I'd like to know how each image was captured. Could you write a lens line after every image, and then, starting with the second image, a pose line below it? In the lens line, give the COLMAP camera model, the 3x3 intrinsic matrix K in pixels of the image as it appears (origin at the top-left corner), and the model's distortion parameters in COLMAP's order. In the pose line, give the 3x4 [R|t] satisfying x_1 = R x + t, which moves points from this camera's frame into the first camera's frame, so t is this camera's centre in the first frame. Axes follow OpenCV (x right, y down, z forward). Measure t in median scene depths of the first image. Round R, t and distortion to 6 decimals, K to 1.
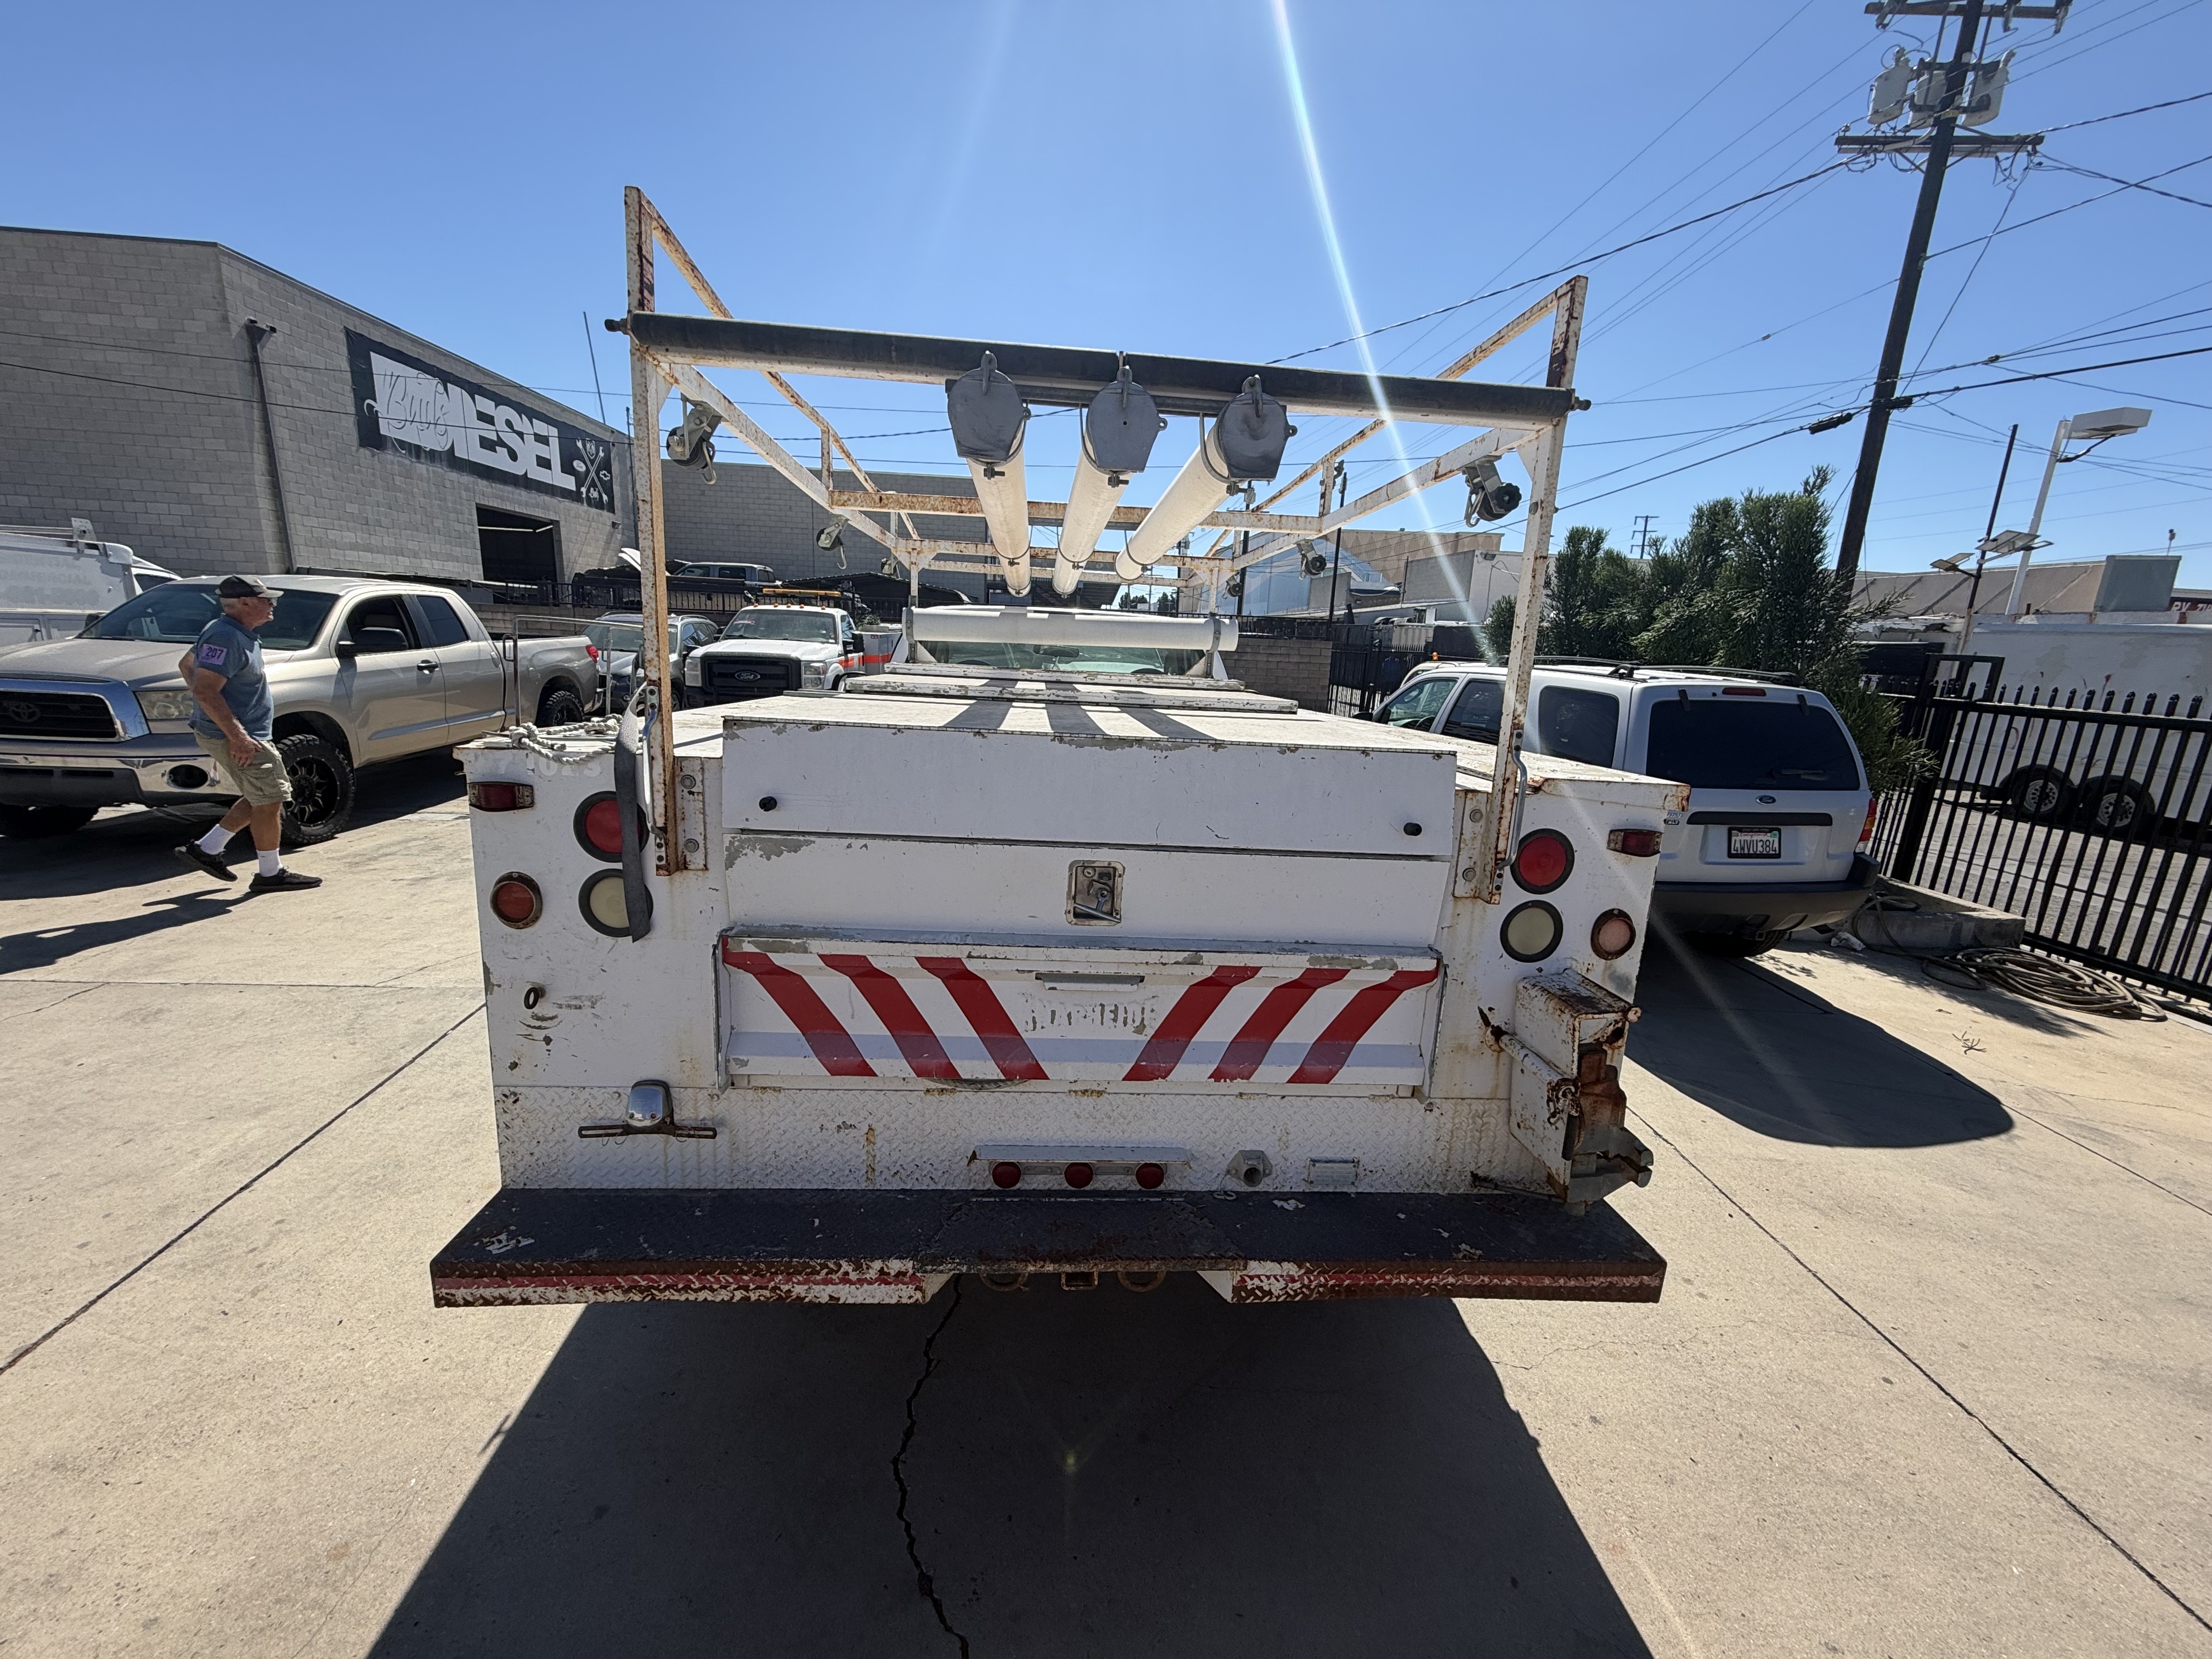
lens RADIAL K [[881.7, 0, 1092.0], [0, 881.7, 825.9], [0, 0, 1]] dist [-0.001182, -0.000030]
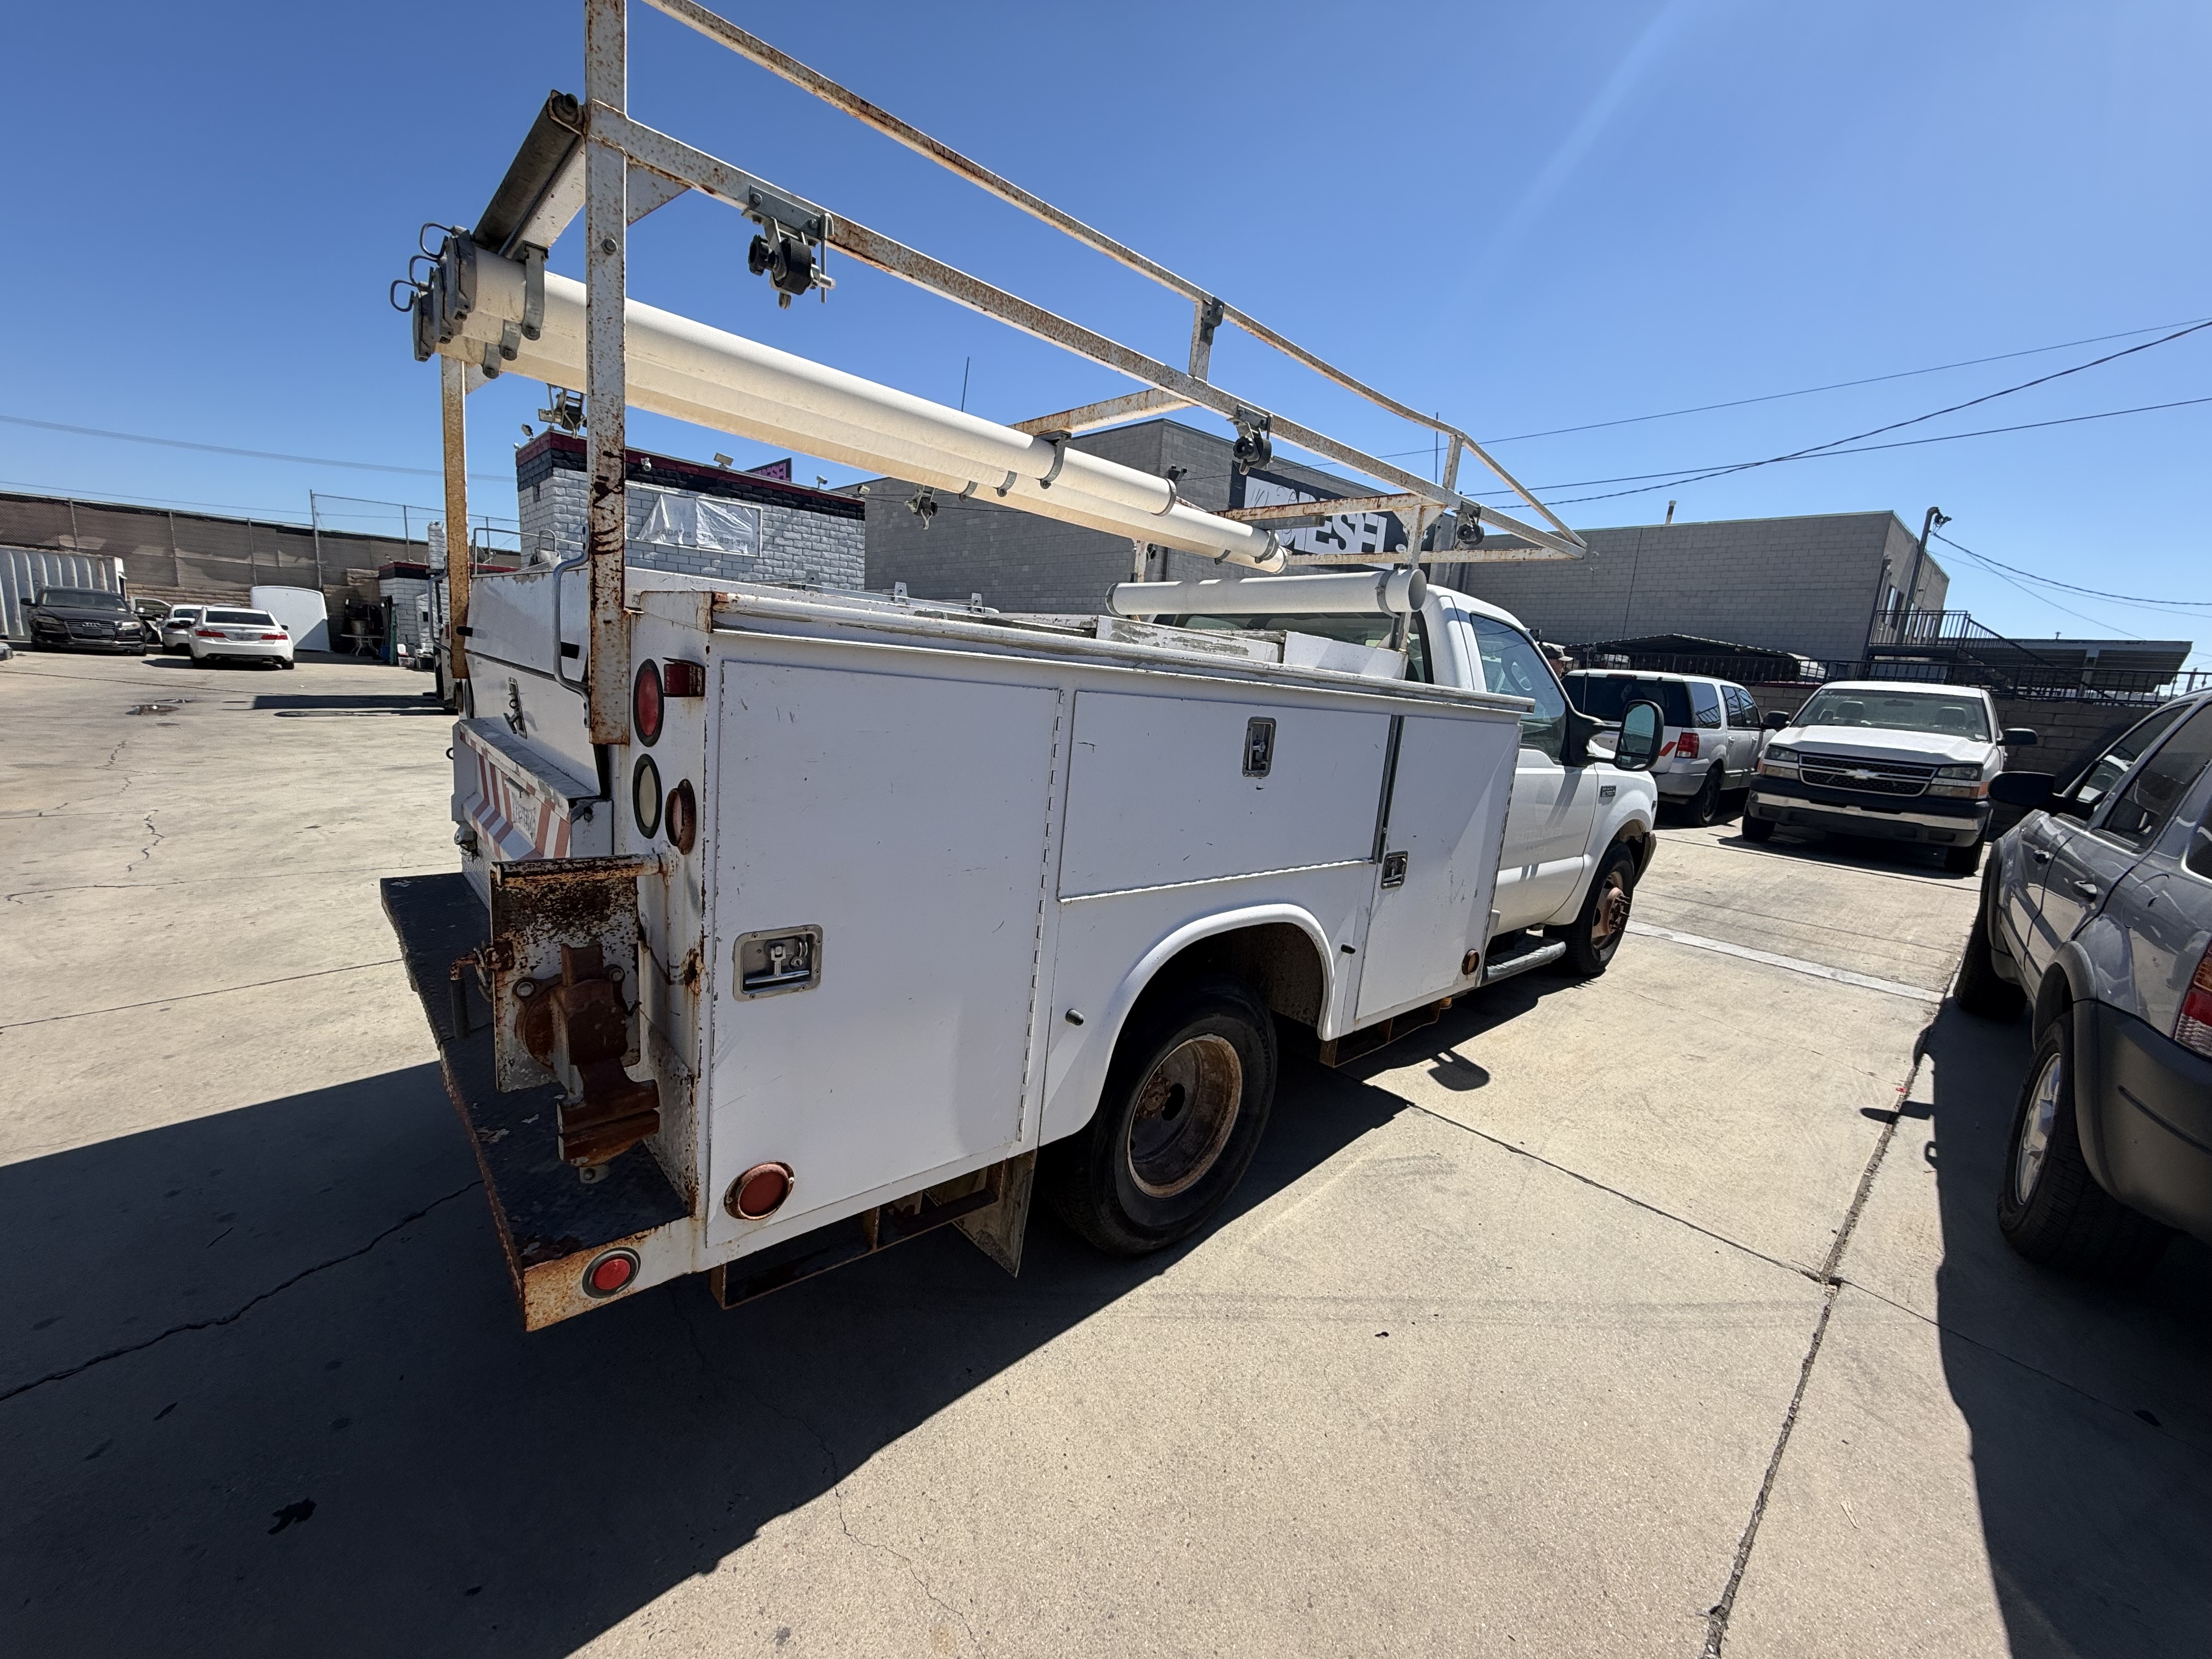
lens RADIAL K [[881.7, 0, 1097.3], [0, 881.7, 826.3], [0, 0, 1]] dist [-0.001182, -0.000030]
pose [[0.619732, 0.138123, -0.772563, 0.117281], [-0.206205, 0.978462, 0.009522, 0.004930], [0.757240, 0.153405, 0.634866, 0.070621]]
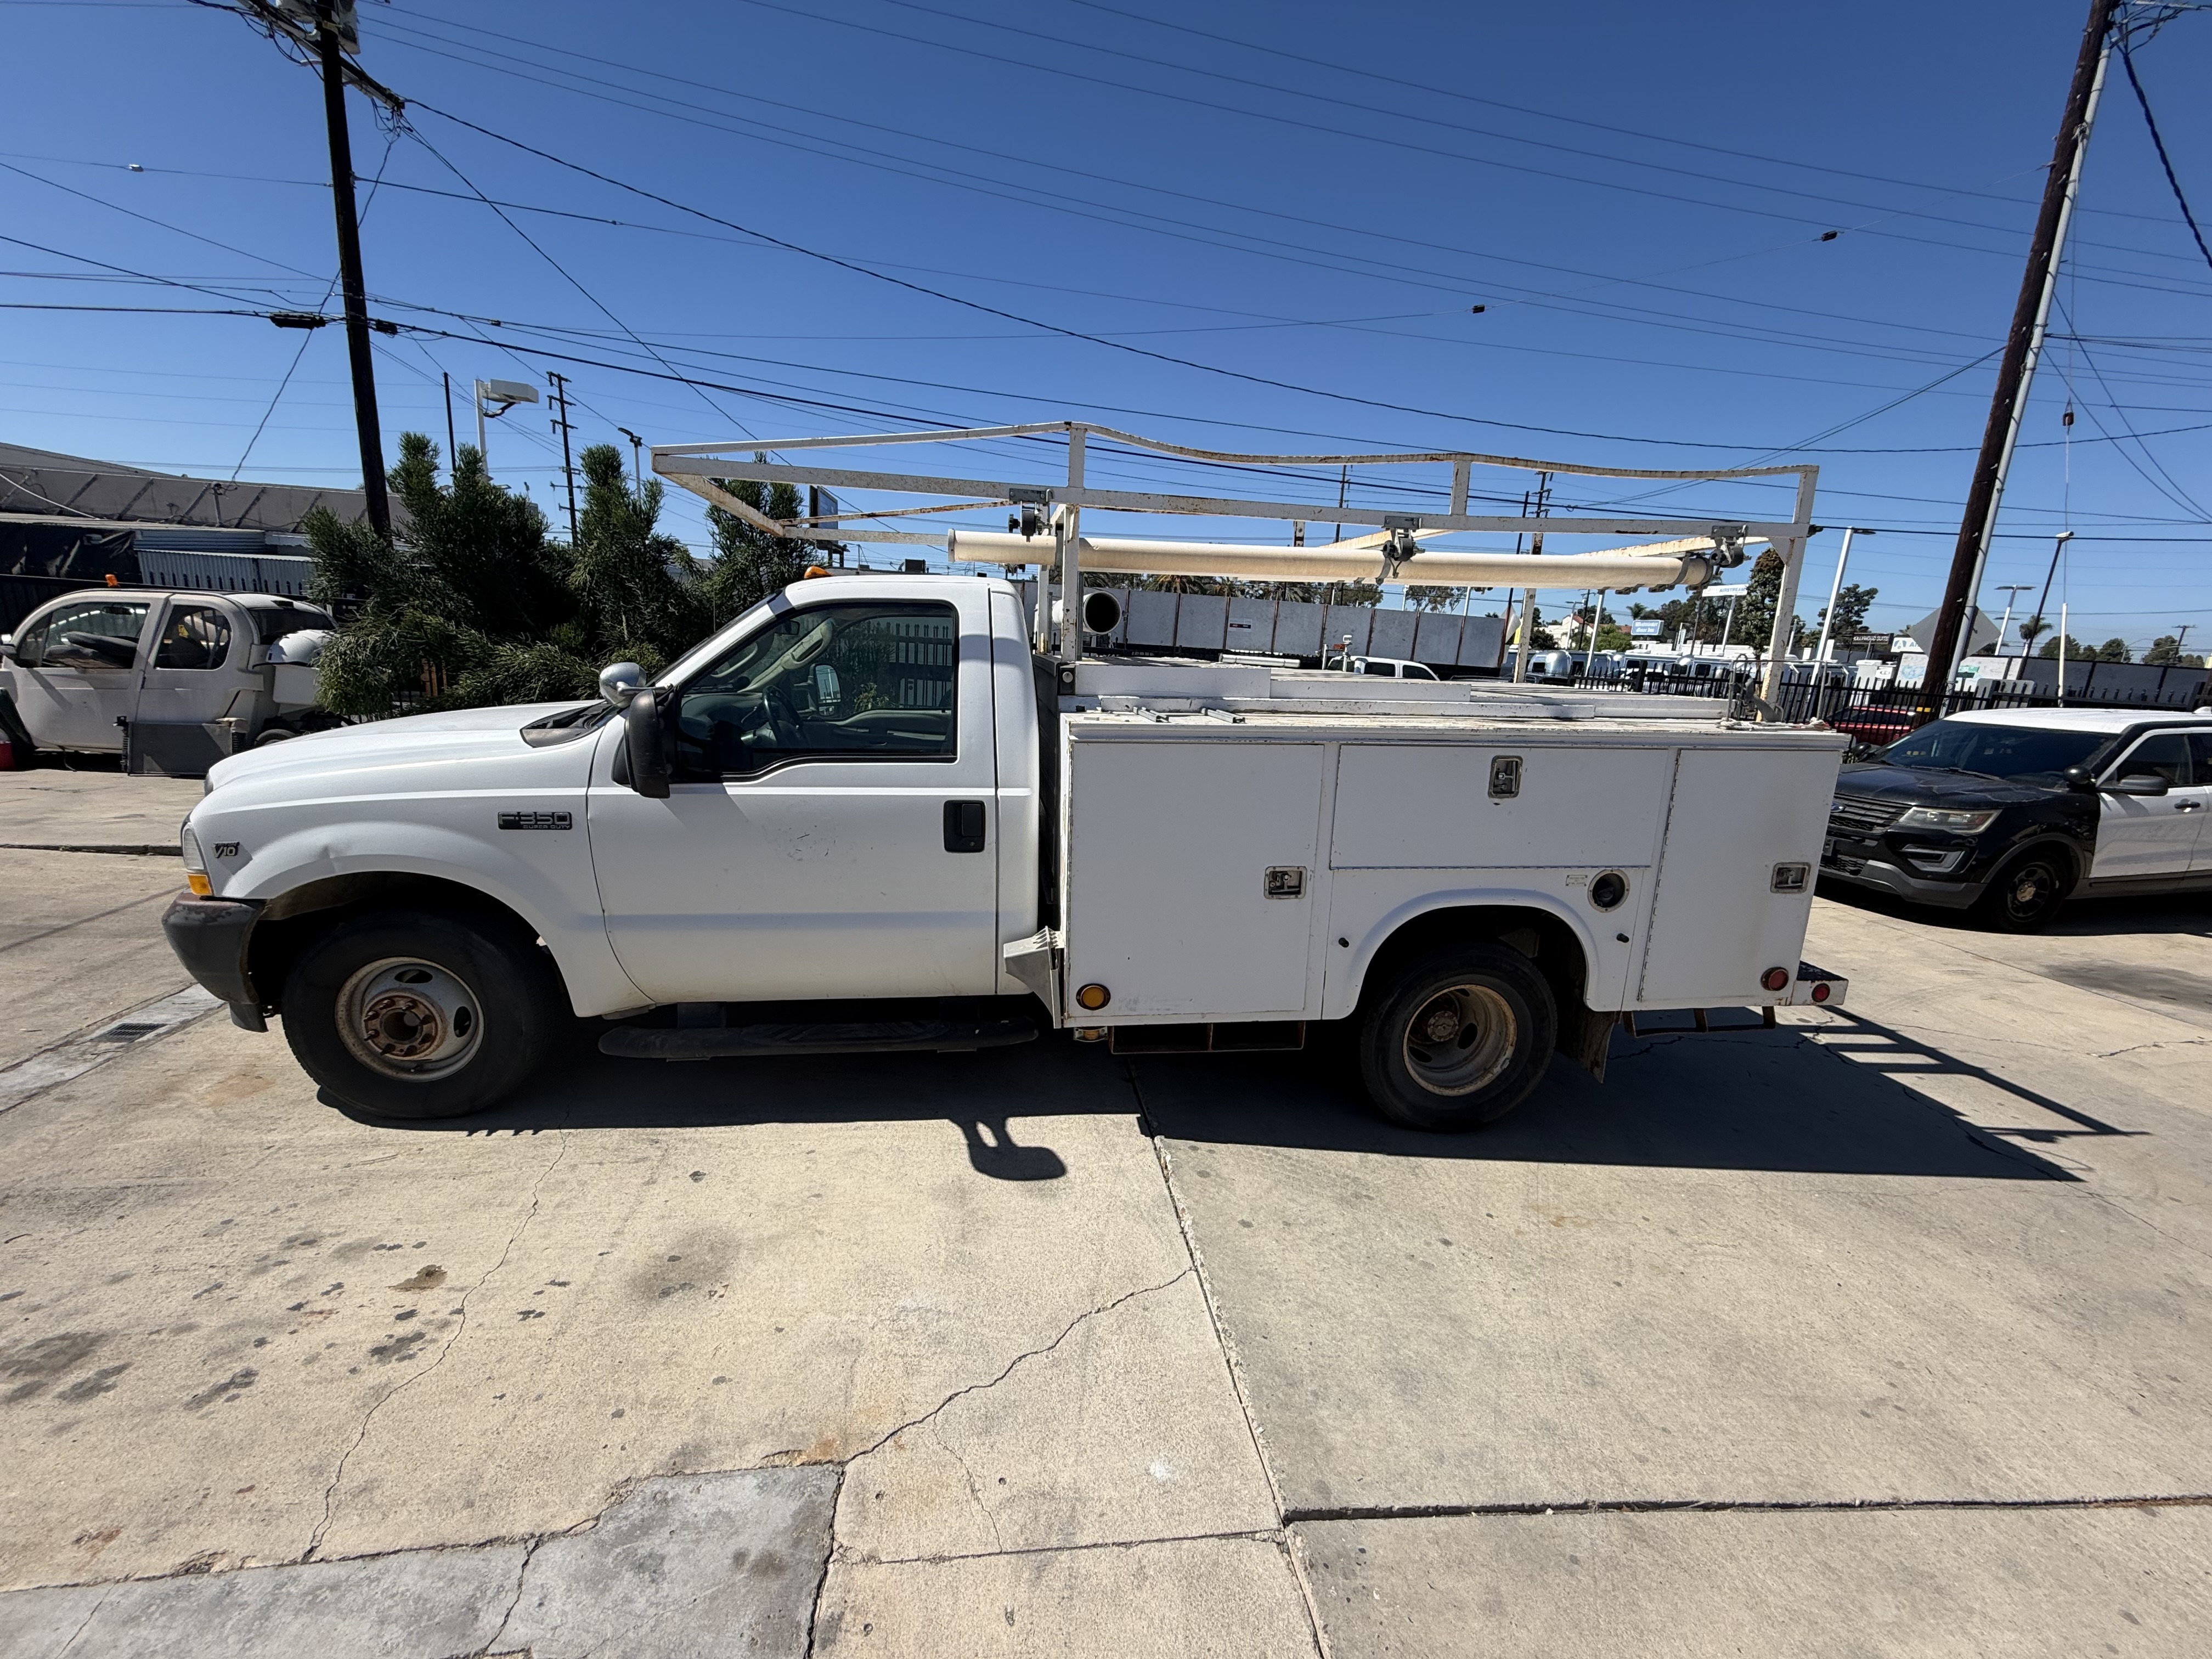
lens RADIAL K [[881.7, 0, 1105.6], [0, 881.7, 828.3], [0, 0, 1]] dist [-0.001182, -0.000030]
pose [[-0.060970, -0.260205, 0.963627, -0.187069], [0.154101, 0.951394, 0.266652, -0.048366], [-0.986172, 0.164754, -0.017909, 0.198852]]
